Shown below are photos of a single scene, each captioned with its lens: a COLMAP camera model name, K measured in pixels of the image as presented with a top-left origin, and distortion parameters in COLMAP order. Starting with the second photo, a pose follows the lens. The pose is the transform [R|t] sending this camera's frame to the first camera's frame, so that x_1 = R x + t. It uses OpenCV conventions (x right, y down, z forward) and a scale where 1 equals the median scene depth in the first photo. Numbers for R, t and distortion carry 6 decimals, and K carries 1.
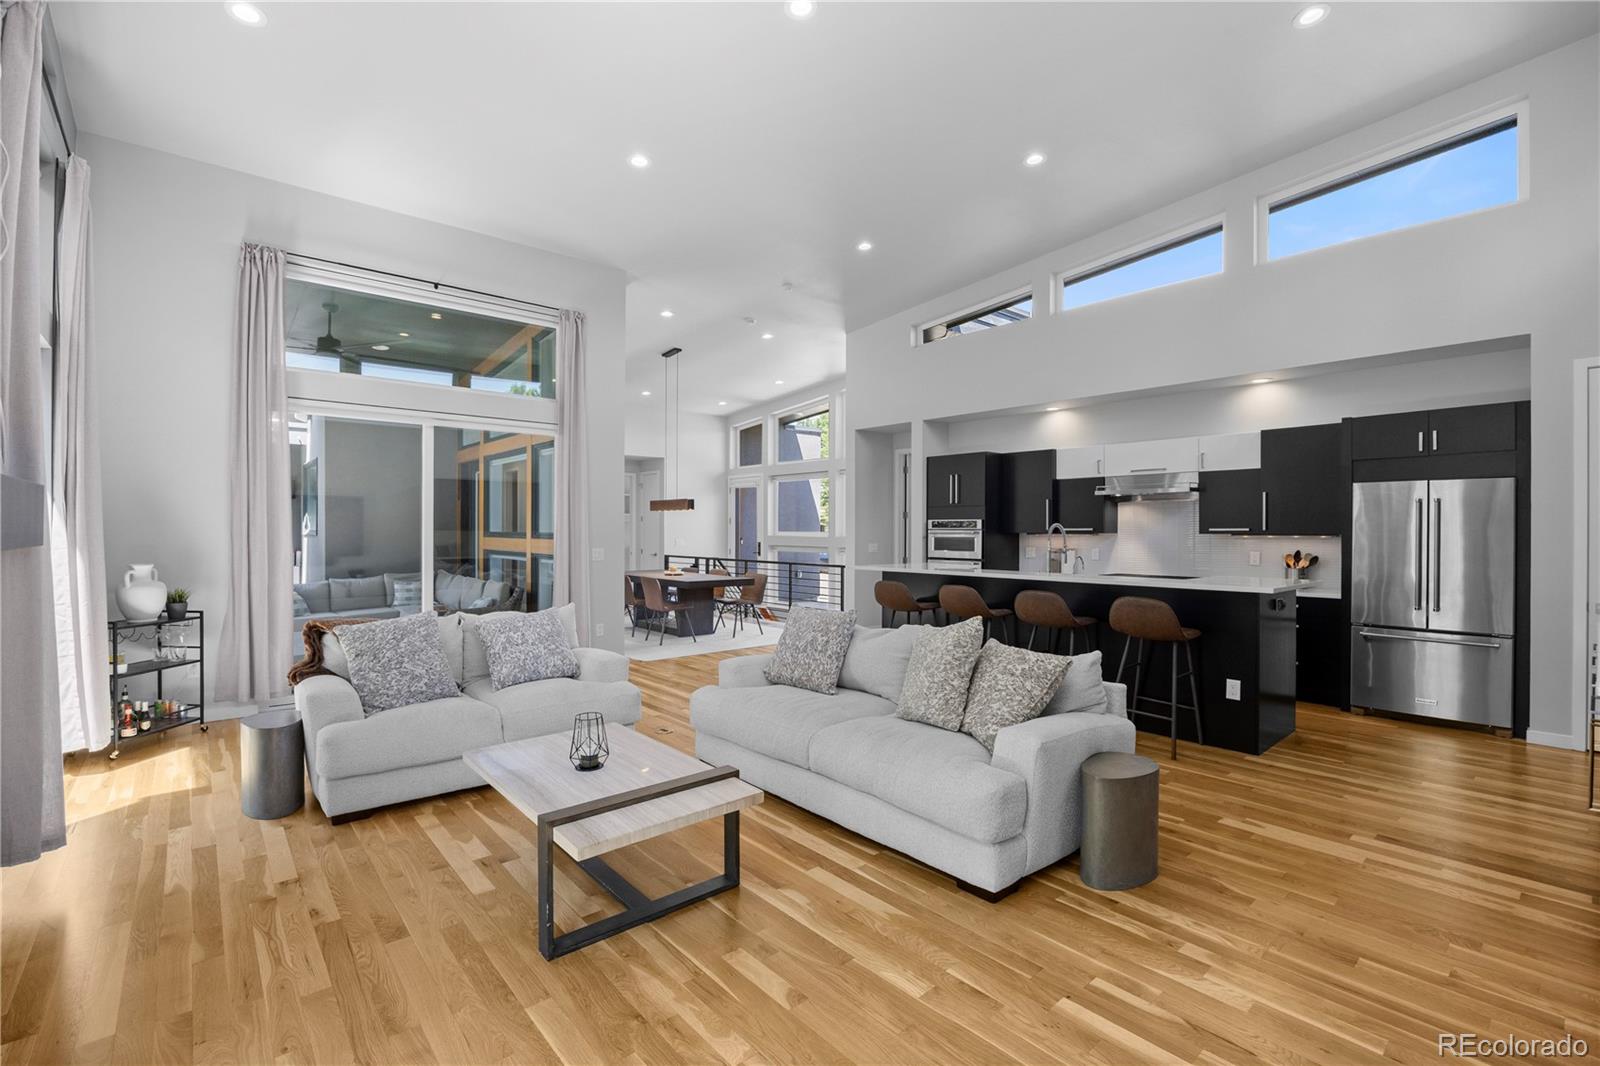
lens RADIAL K [[699.9, 0, 814.6], [0, 699.9, 527.0], [0, 0, 1]] dist [-0.016661, 0.001420]
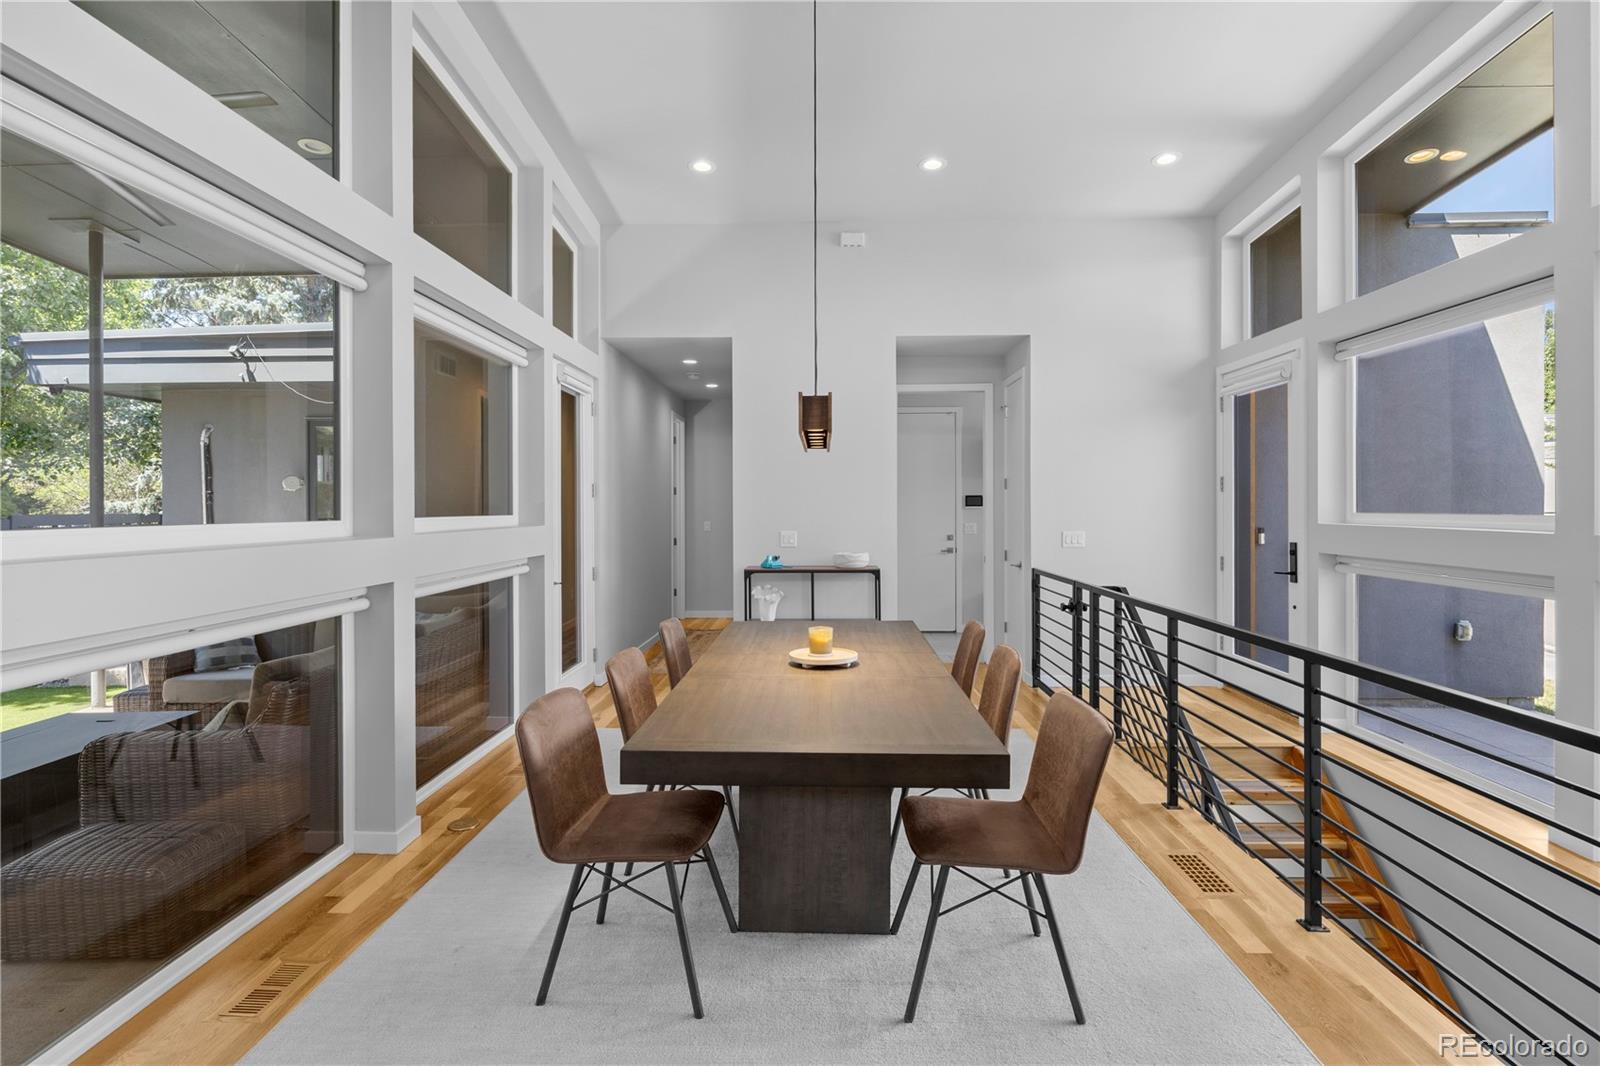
lens RADIAL K [[809.4, 0, 795.3], [0, 809.4, 508.3], [0, 0, 1]] dist [-0.009992, 0.001828]
pose [[0.717172, -0.002692, -0.696891, 0.034507], [0.007519, 0.999964, 0.003875, 0.002111], [0.696856, -0.008019, 0.717166, 0.921584]]
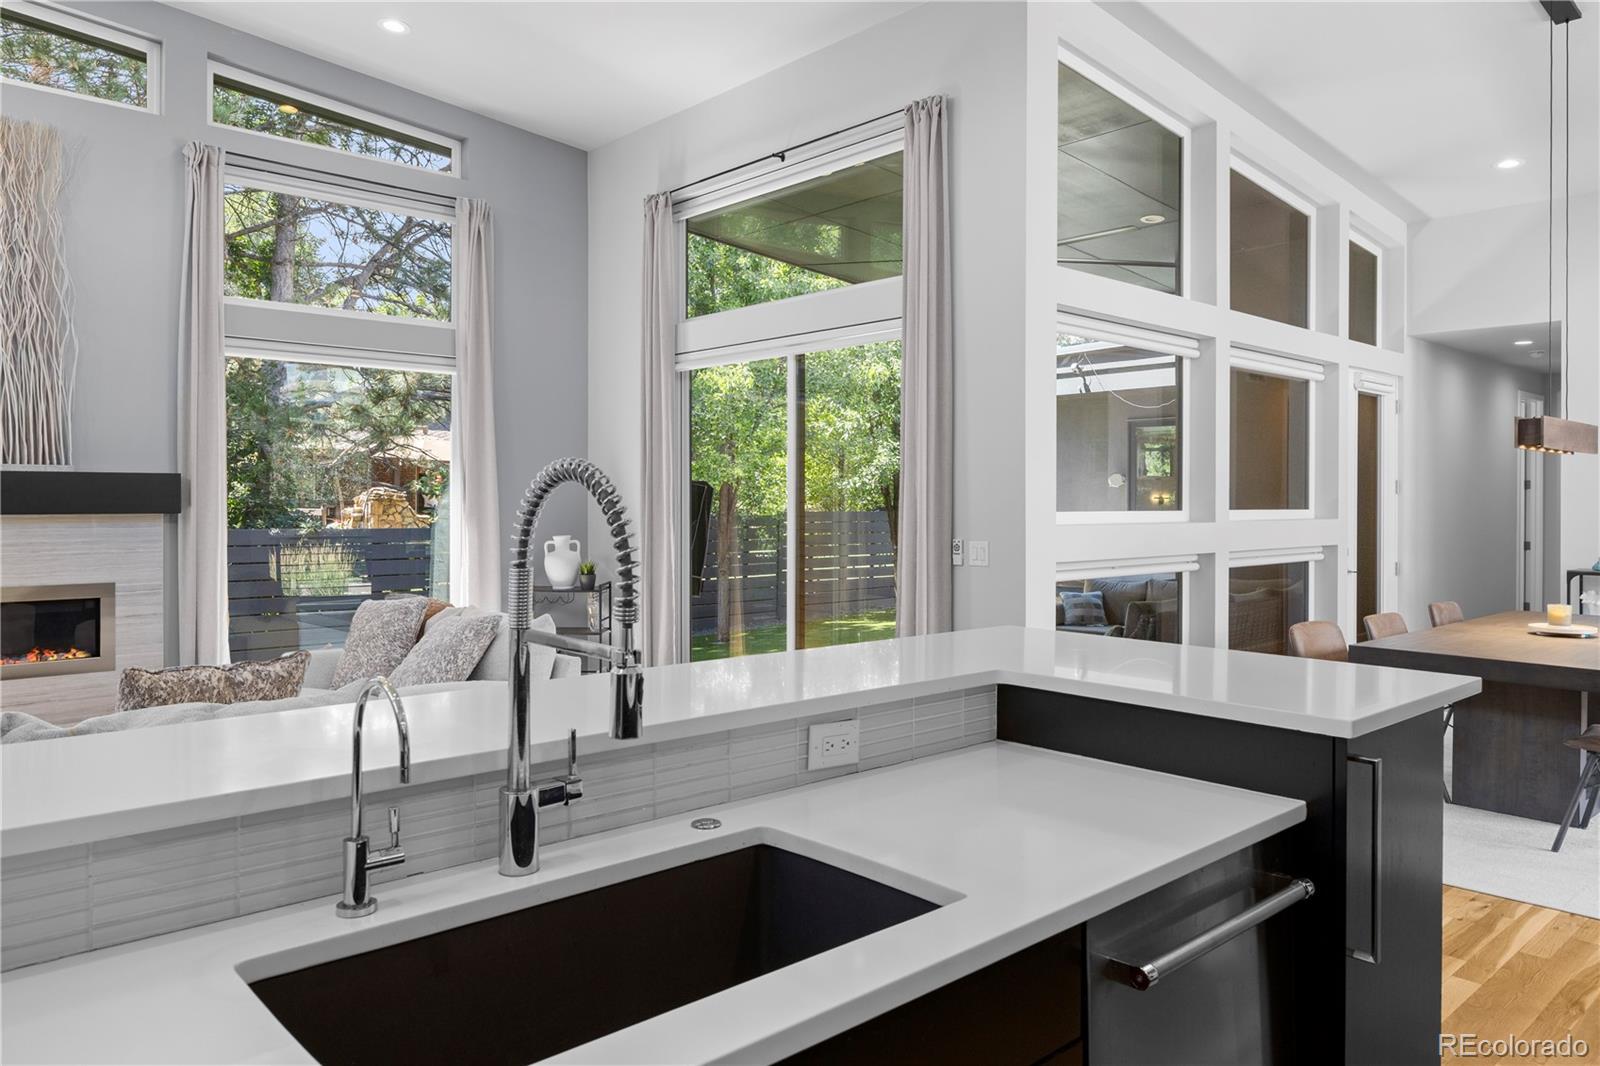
lens RADIAL K [[1103.8, 0, 797.6], [0, 1103.8, 505.0], [0, 0, 1]] dist [-0.006323, 0.003511]
pose [[-0.004215, 0.000800, -0.999991, 0.427895], [0.000849, 0.999999, 0.000797, 0.003049], [0.999991, -0.000845, -0.004216, 0.764679]]
